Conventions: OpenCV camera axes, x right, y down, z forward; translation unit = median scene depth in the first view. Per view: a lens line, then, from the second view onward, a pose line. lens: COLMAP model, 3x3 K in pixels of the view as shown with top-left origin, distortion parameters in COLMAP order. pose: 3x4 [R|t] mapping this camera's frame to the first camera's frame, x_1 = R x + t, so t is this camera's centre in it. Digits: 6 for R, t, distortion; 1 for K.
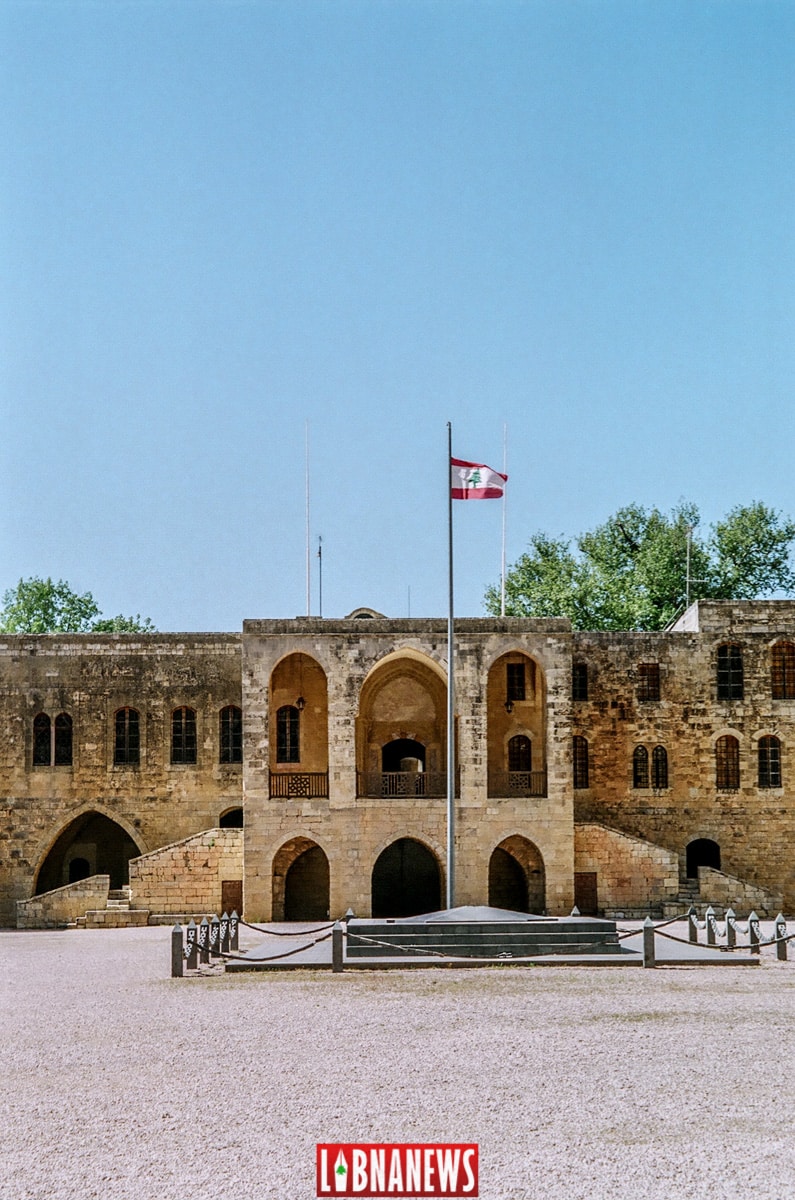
lens RADIAL K [[3088.3, 0, 397.5], [0, 3088.3, 600.0], [0, 0, 1]] dist [0.351306, 0.665300]
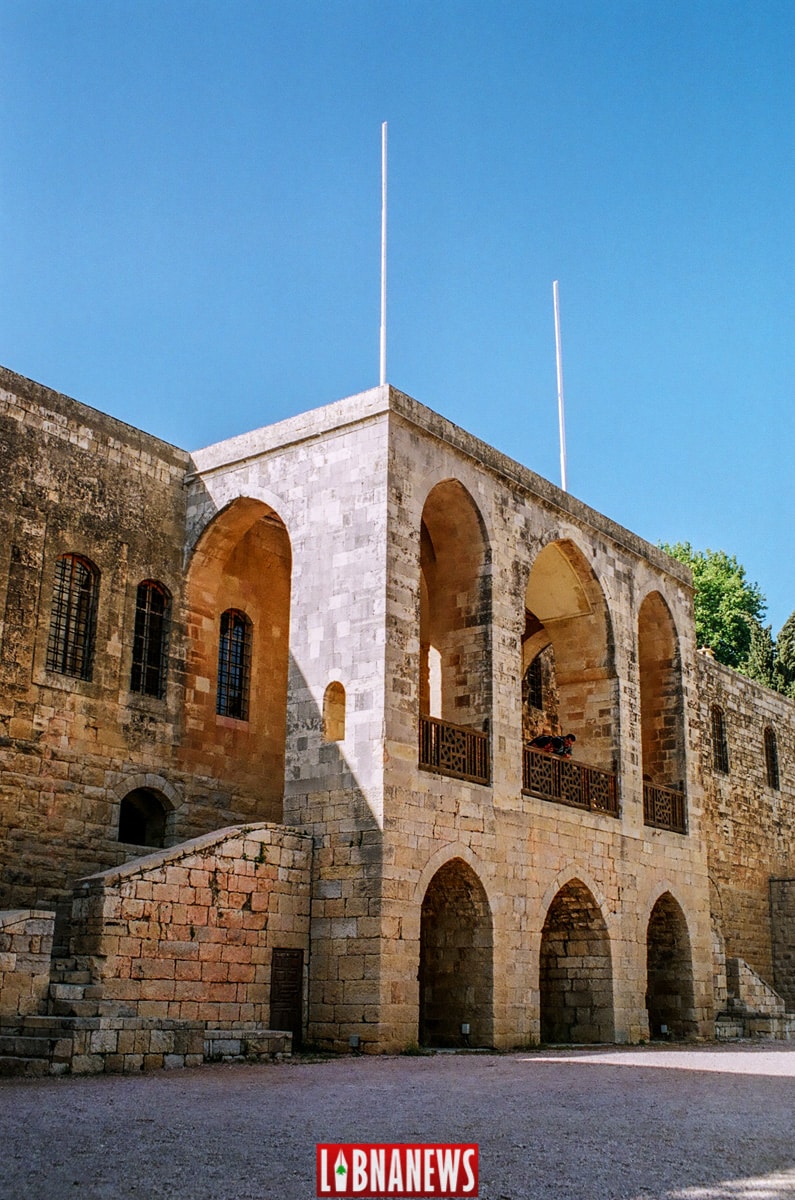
lens RADIAL K [[1294.3, 0, 397.1], [0, 1294.3, 624.1], [0, 0, 1]] dist [-0.054981, 0.000861]
pose [[0.610334, 0.239120, 0.755192, -0.184981], [-0.094425, 0.968515, -0.230352, 0.085176], [-0.786497, 0.069283, 0.613696, 0.860134]]
